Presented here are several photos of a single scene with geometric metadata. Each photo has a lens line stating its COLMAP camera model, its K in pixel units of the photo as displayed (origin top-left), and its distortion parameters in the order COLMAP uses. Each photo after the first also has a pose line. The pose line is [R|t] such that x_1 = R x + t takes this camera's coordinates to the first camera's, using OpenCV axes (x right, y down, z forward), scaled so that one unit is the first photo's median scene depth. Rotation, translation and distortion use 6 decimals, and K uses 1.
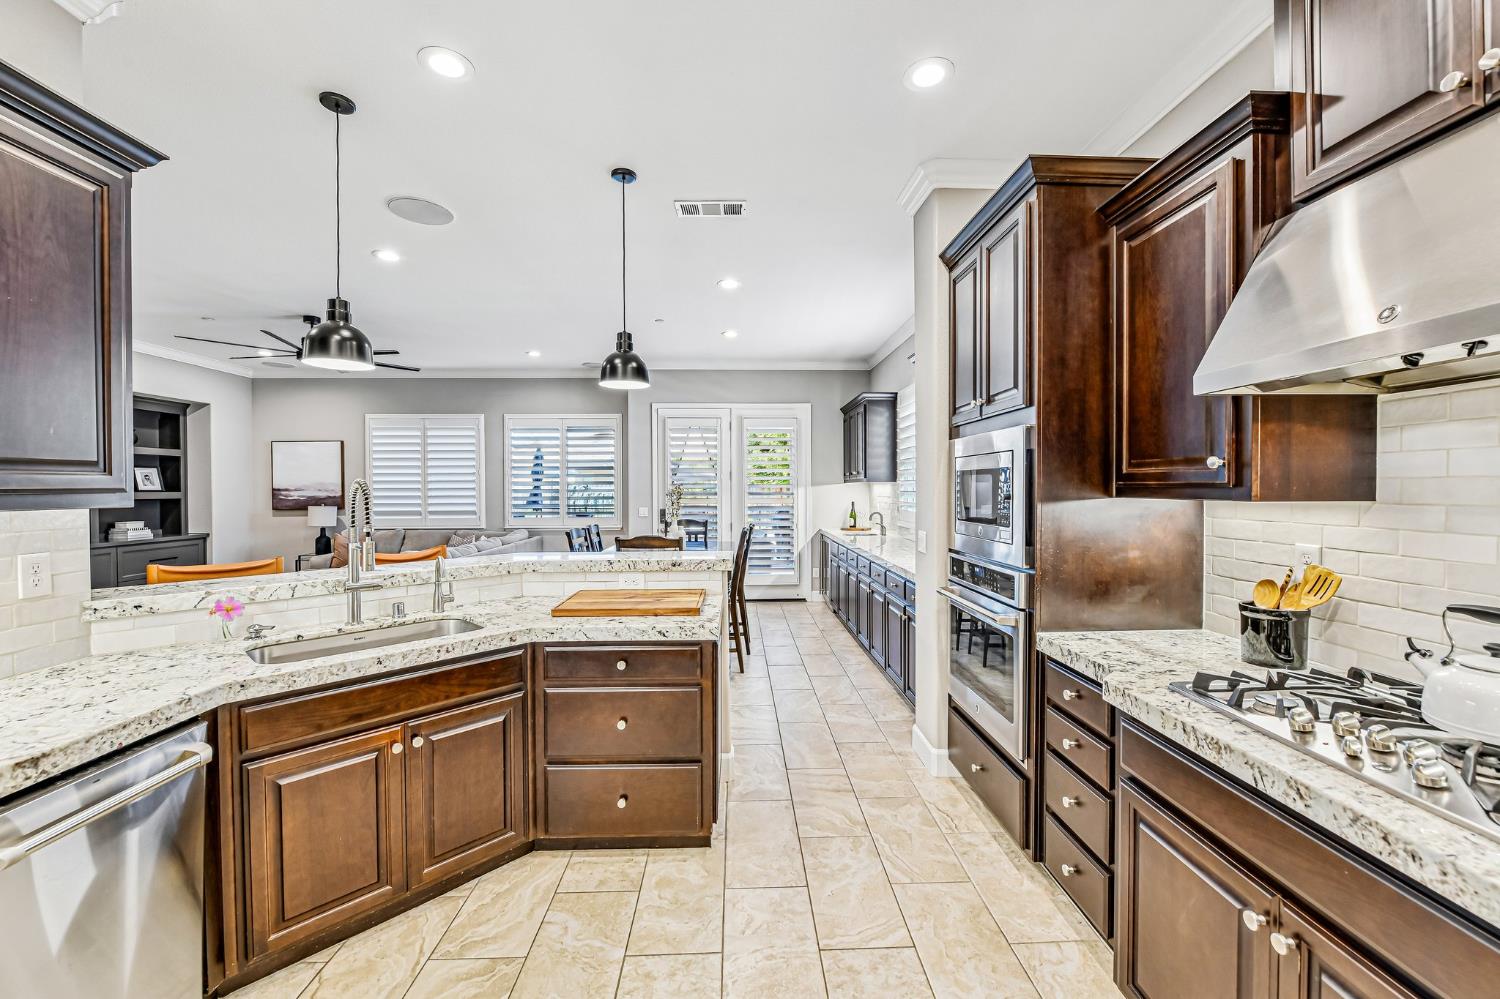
lens RADIAL K [[606.4, 0, 762.4], [0, 606.4, 490.8], [0, 0, 1]] dist [-0.008119, -0.000801]
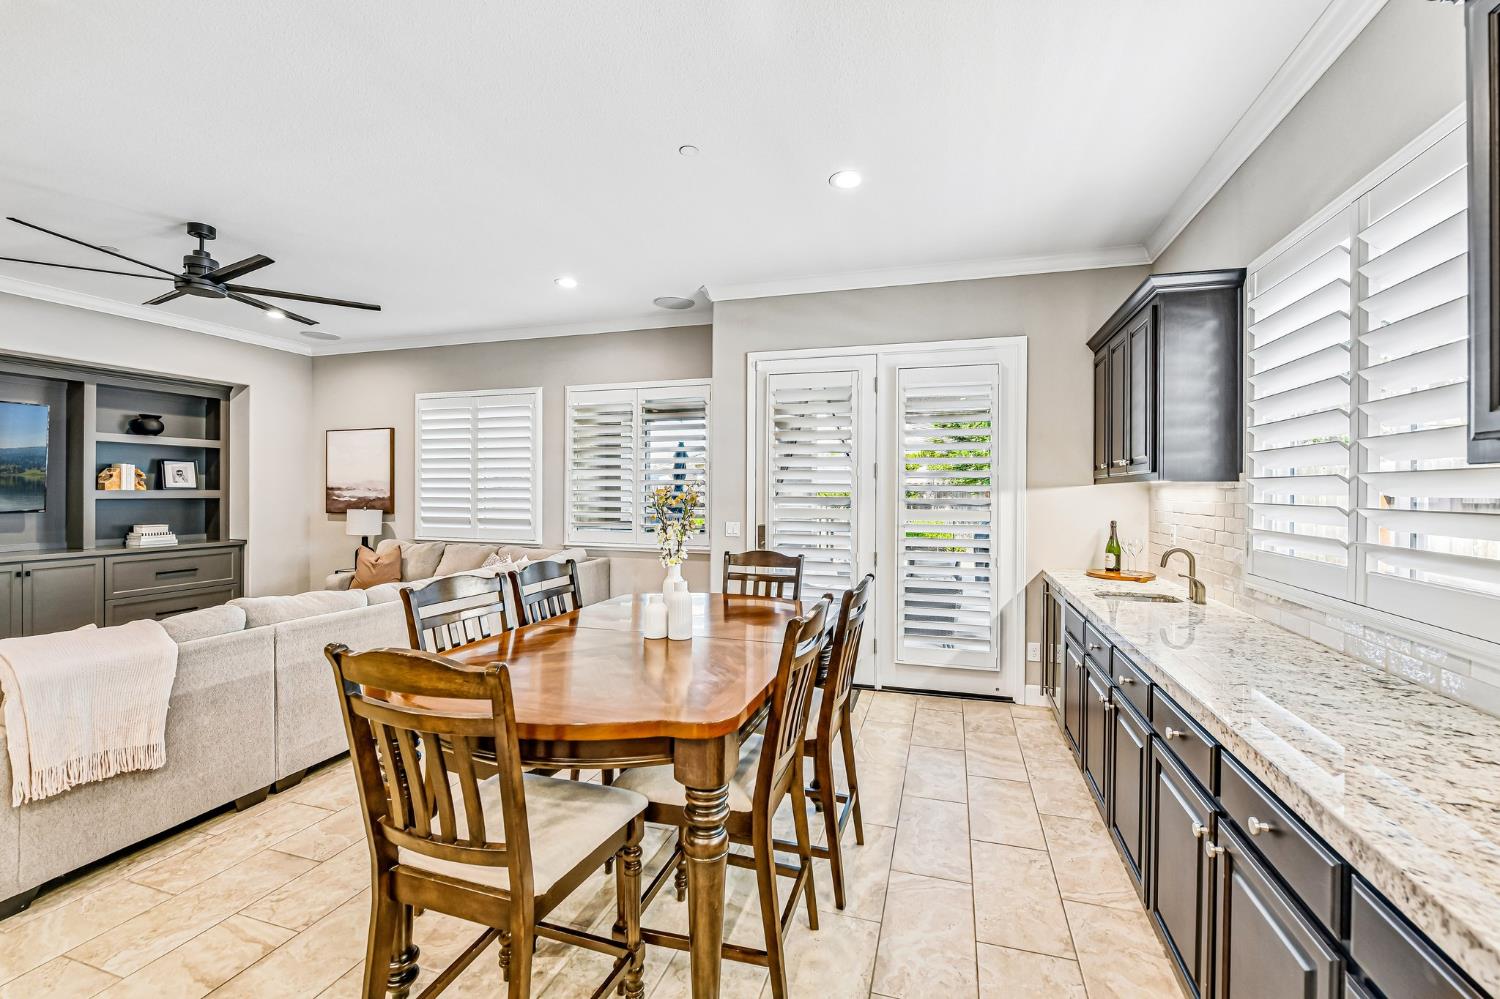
lens RADIAL K [[606.4, 0, 778.4], [0, 606.4, 492.0], [0, 0, 1]] dist [-0.008119, -0.000801]
pose [[0.948110, 0.009791, -0.317791, 0.117134], [-0.010452, 0.999945, -0.000374, -0.008898], [0.317770, 0.003676, 0.948161, 1.146245]]
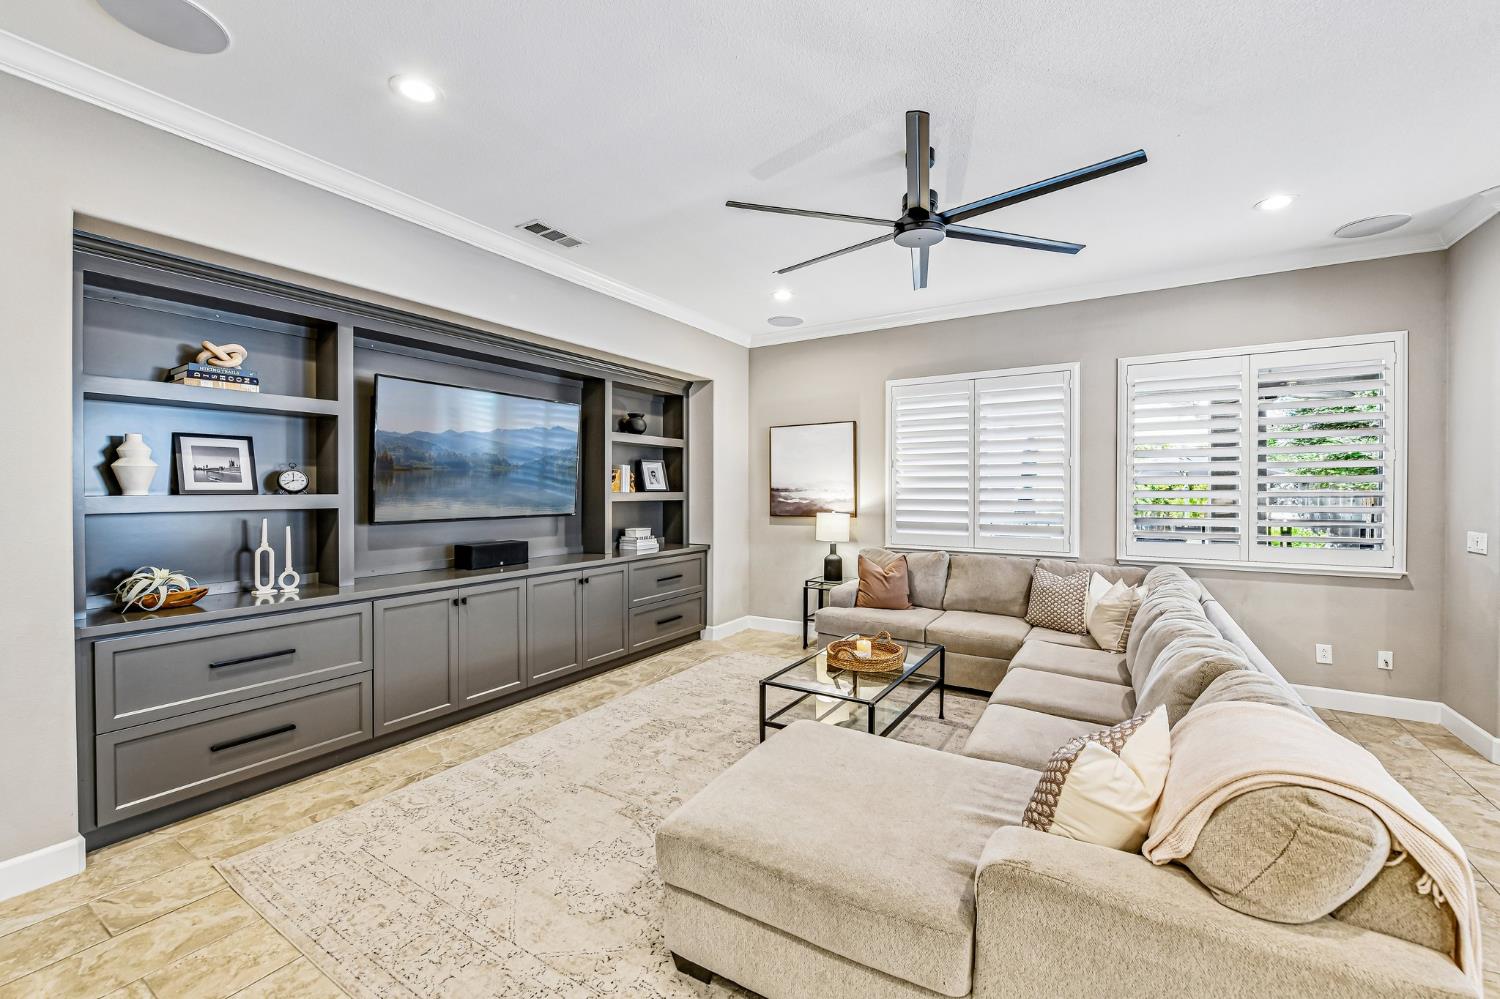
lens RADIAL K [[606.4, 0, 756.1], [0, 606.4, 492.1], [0, 0, 1]] dist [-0.008119, -0.000801]
pose [[0.834457, 0.006444, -0.551036, -1.133524], [-0.006846, 0.999976, 0.001327, 0.001080], [0.551031, 0.002665, 0.834481, 0.975127]]
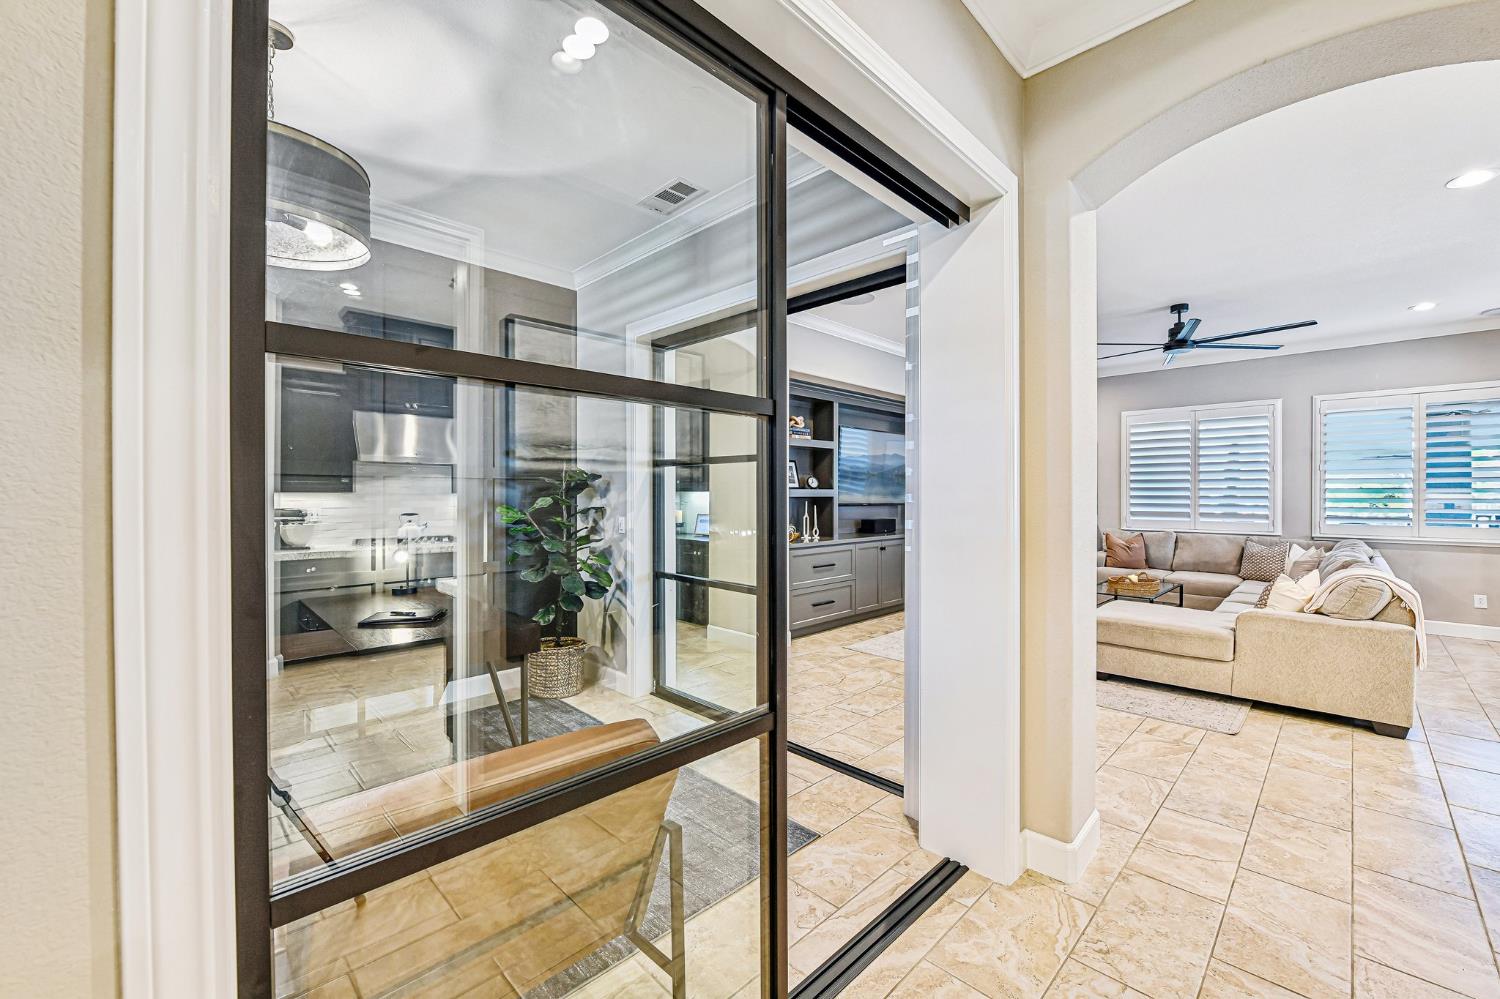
lens RADIAL K [[606.4, 0, 744.7], [0, 606.4, 494.0], [0, 0, 1]] dist [-0.008119, -0.000801]
pose [[0.677965, 0.006616, -0.735065, -1.000612], [-0.008762, 0.999961, 0.000918, 0.030347], [0.735042, 0.005818, 0.677996, -0.291146]]
